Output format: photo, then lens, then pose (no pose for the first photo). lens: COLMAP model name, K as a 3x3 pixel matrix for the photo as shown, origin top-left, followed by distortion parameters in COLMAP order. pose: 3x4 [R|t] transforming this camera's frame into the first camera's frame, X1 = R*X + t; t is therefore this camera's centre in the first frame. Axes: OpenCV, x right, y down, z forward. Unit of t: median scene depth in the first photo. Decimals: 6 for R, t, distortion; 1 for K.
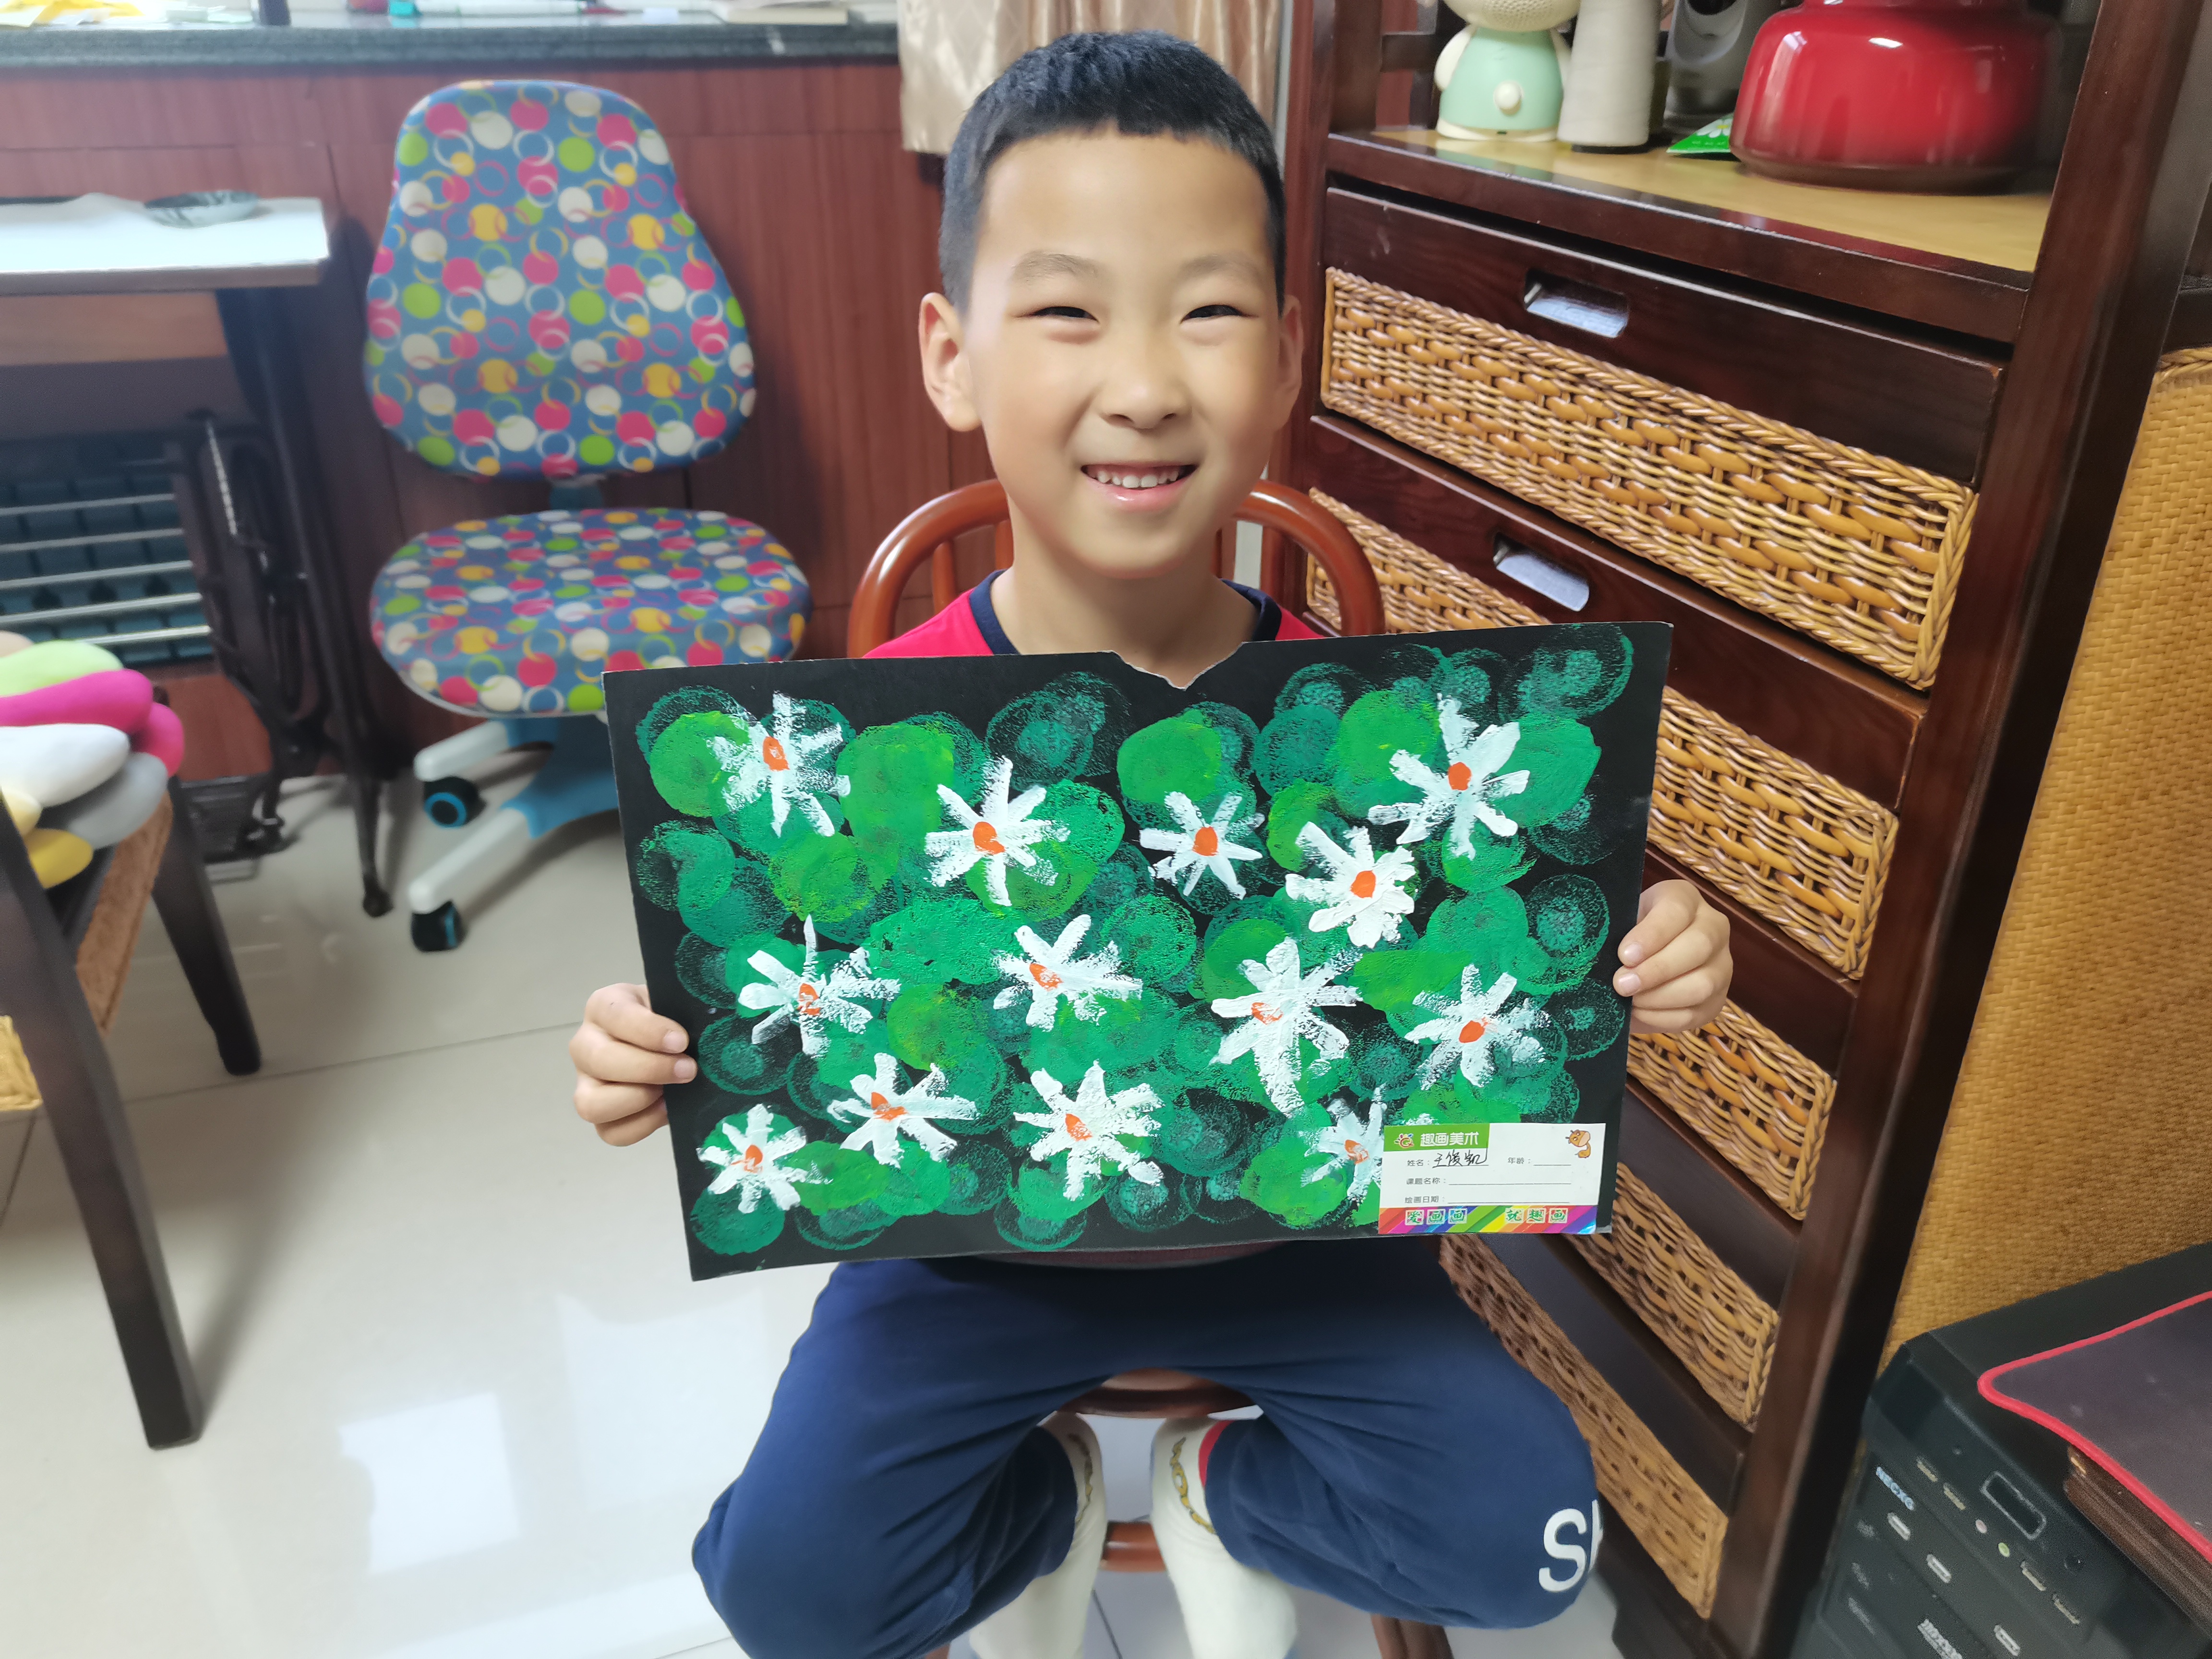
lens RADIAL K [[1748.9, 0, 1092.5], [0, 1748.9, 763.9], [0, 0, 1]] dist [0.042093, -0.051057]
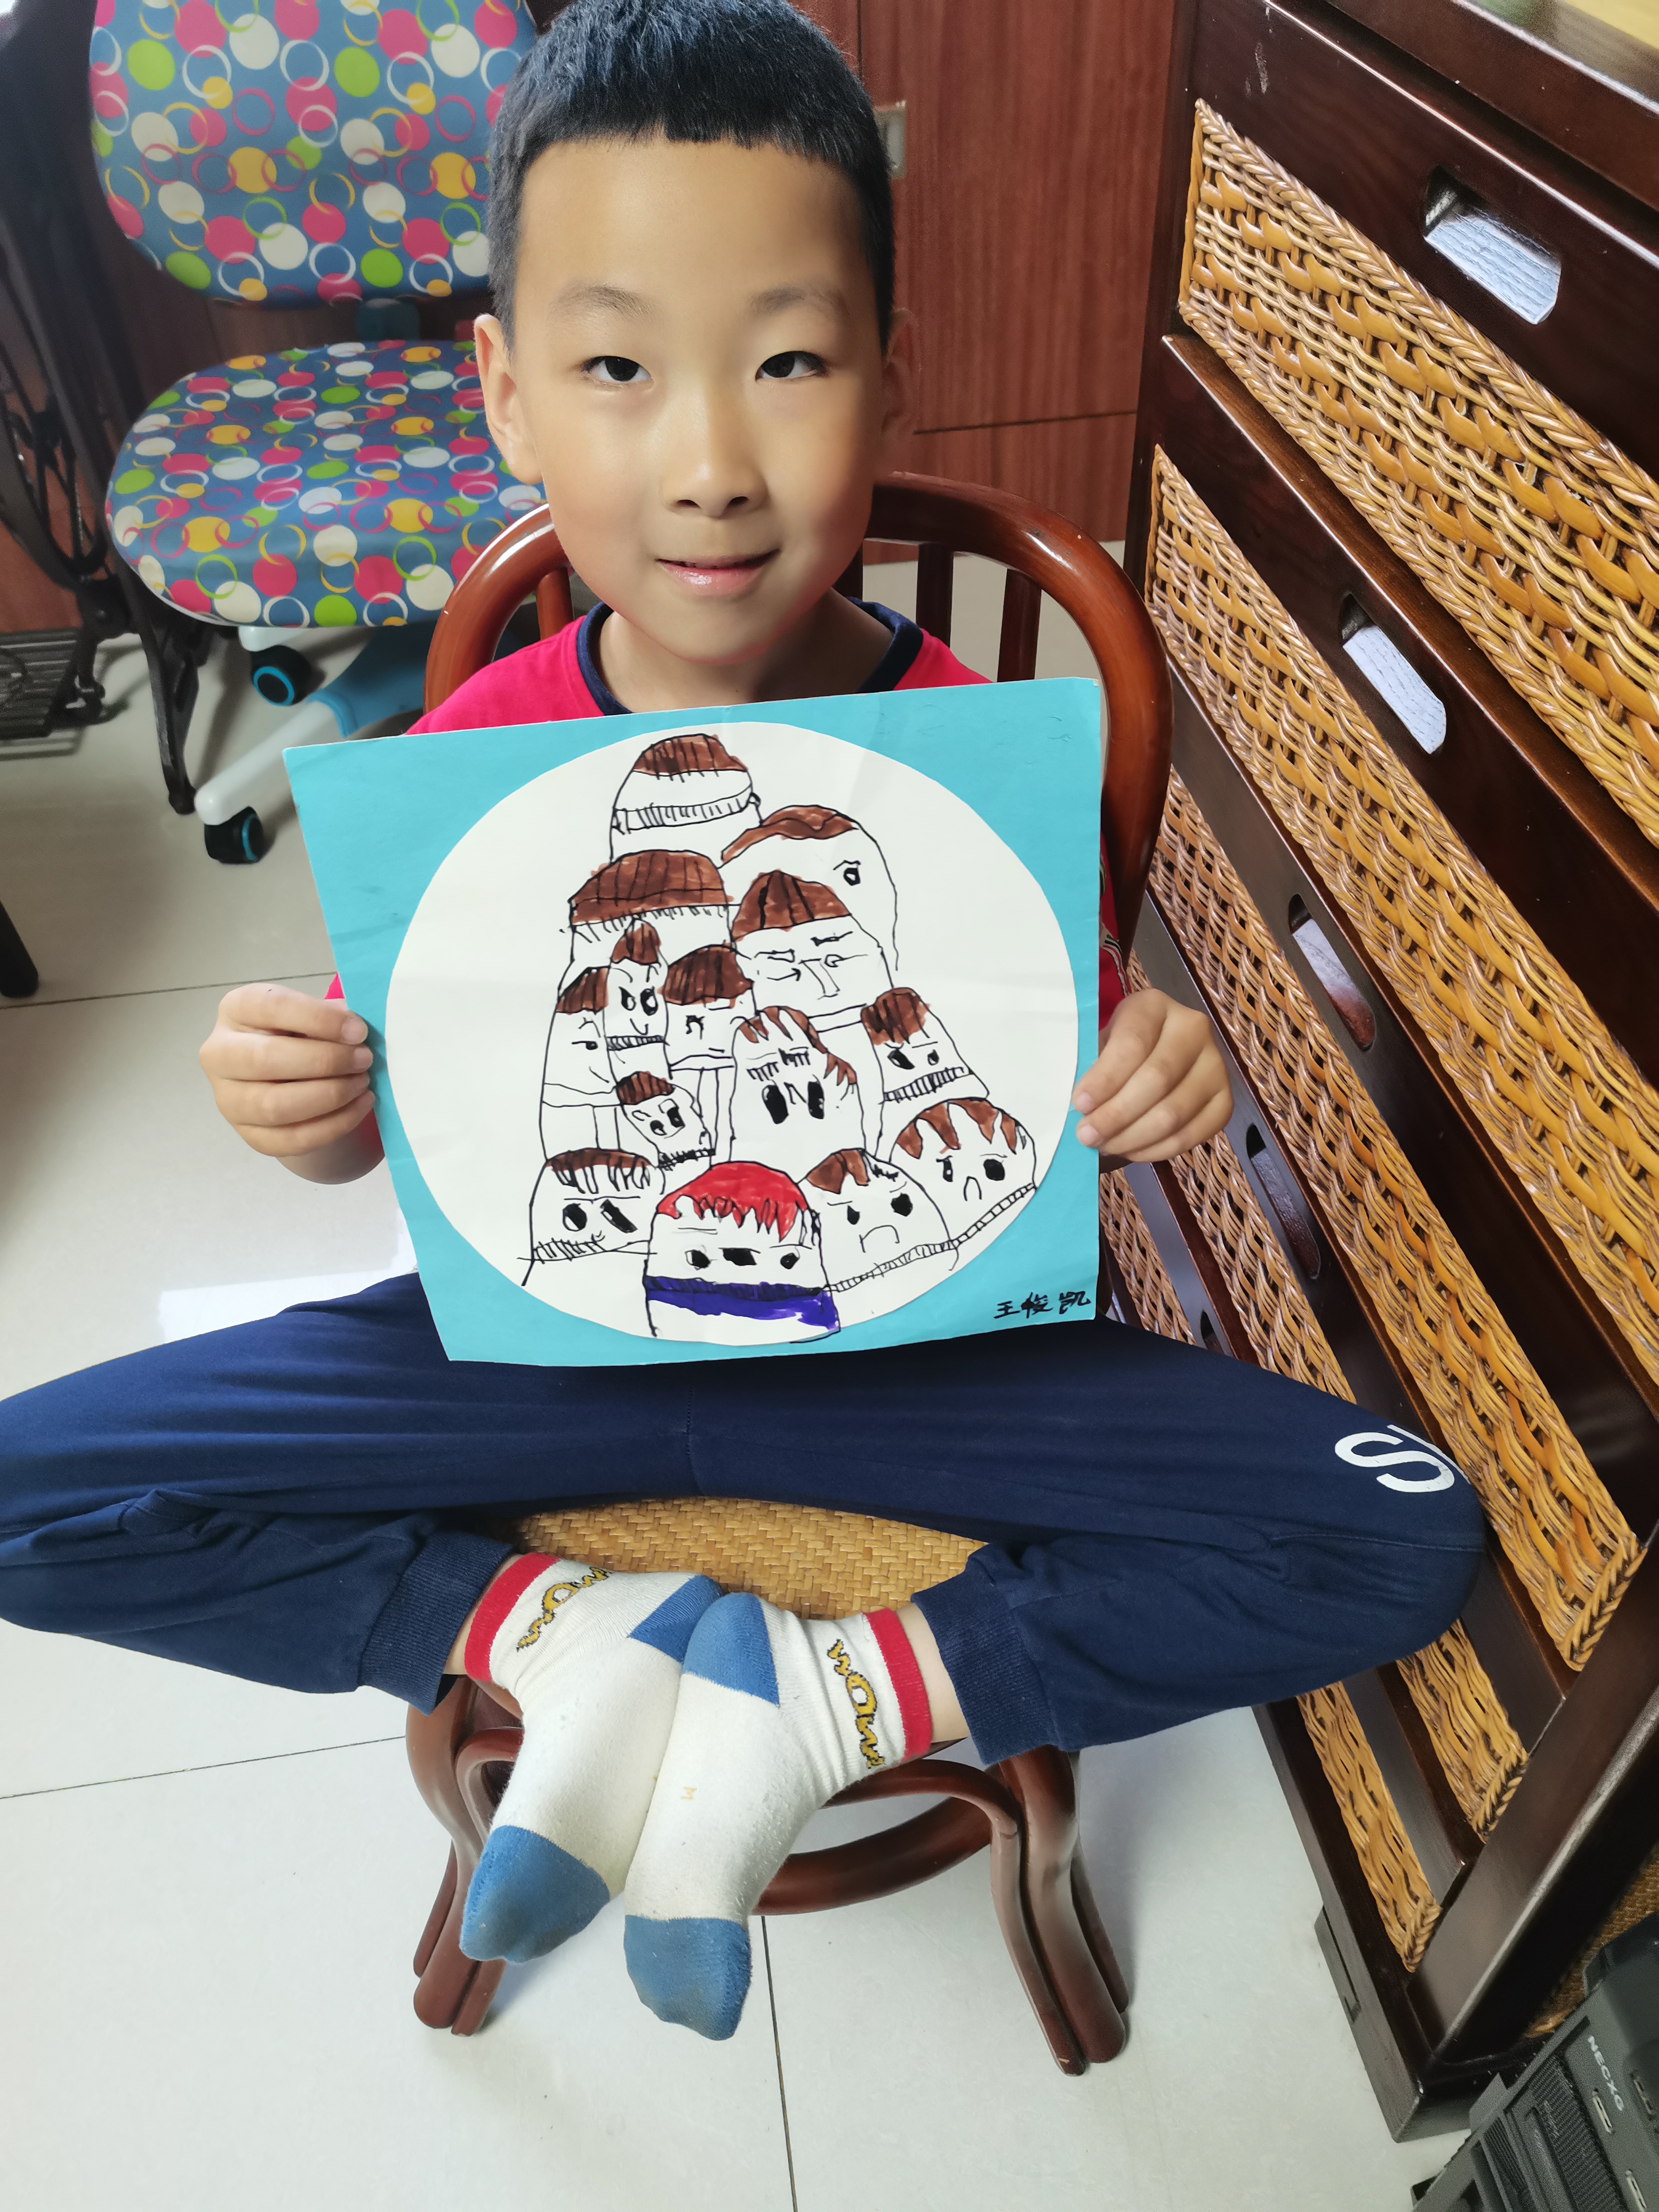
lens RADIAL K [[1748.9, 0, 815.5], [0, 1748.9, 1103.2], [0, 0, 1]] dist [0.042093, -0.051057]
pose [[0.980803, 0.106482, -0.163359, 0.158832], [-0.049646, 0.946493, 0.318882, -0.148117], [0.188574, -0.304650, 0.933610, 0.281890]]
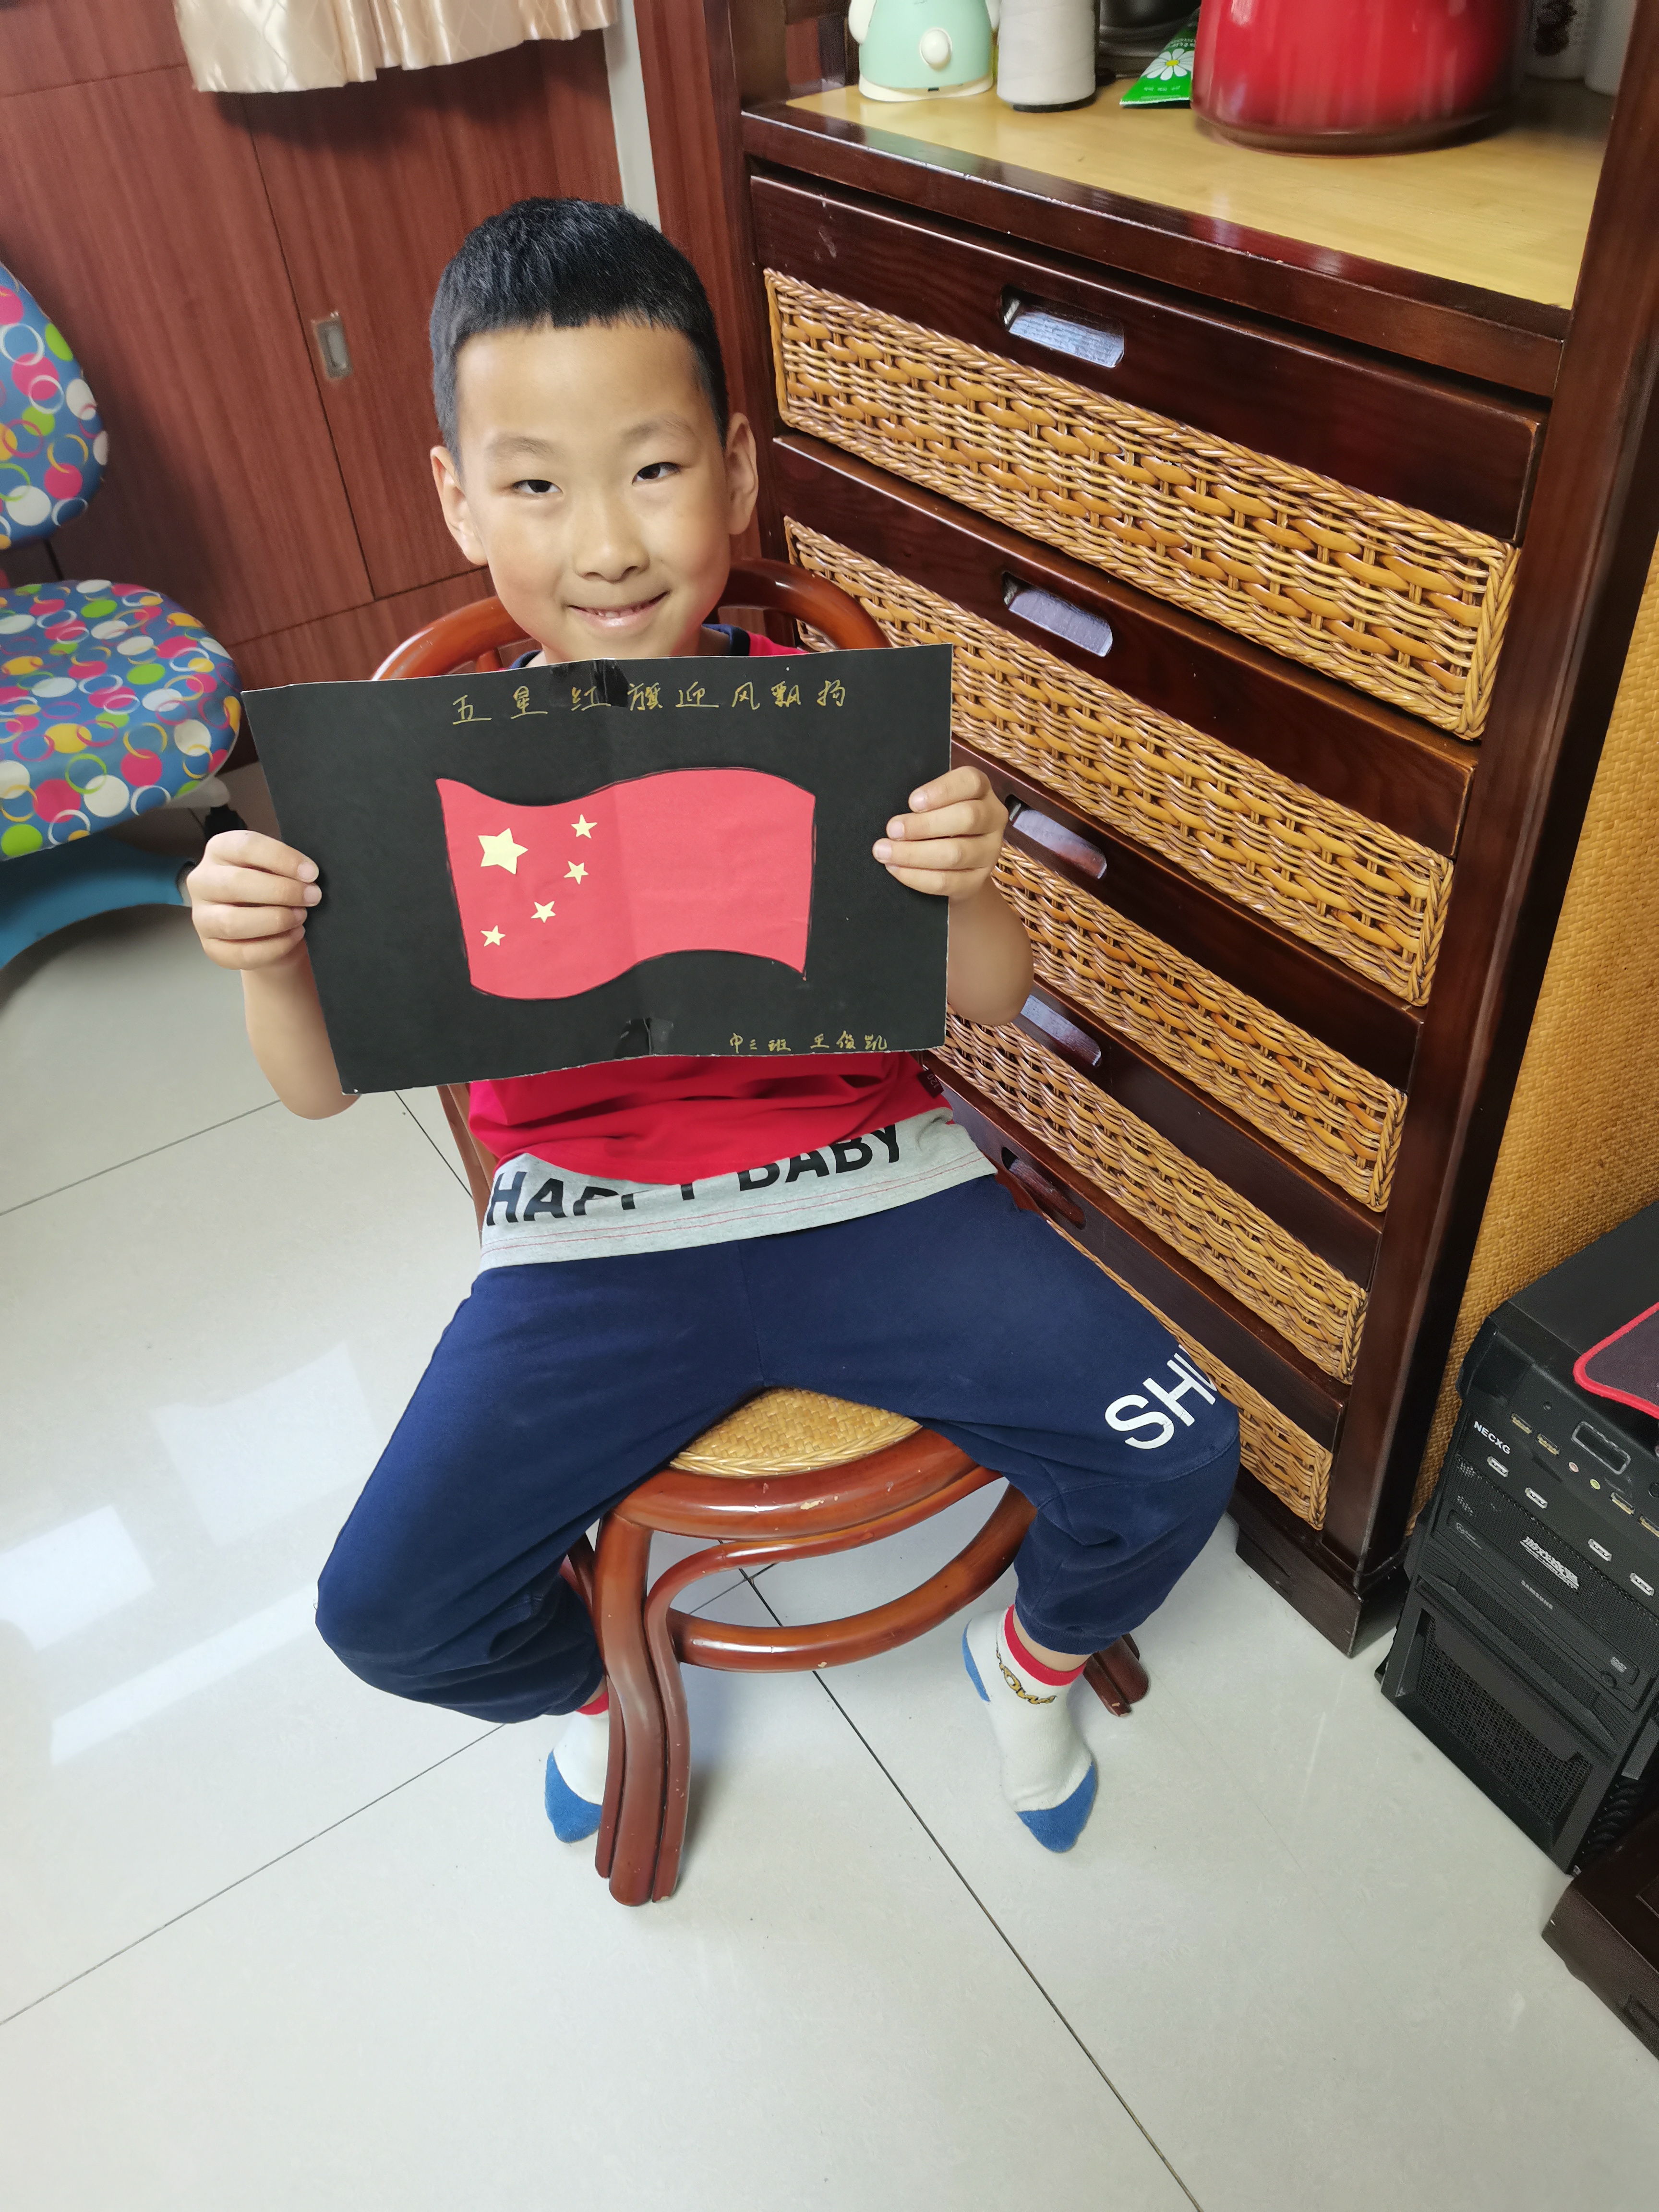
lens RADIAL K [[1748.9, 0, 835.2], [0, 1748.9, 1091.6], [0, 0, 1]] dist [0.042093, -0.051057]
pose [[0.969587, -0.208471, 0.128220, -0.038309], [0.169589, 0.950002, 0.262176, -0.126336], [-0.176466, -0.232458, 0.956464, 0.037267]]
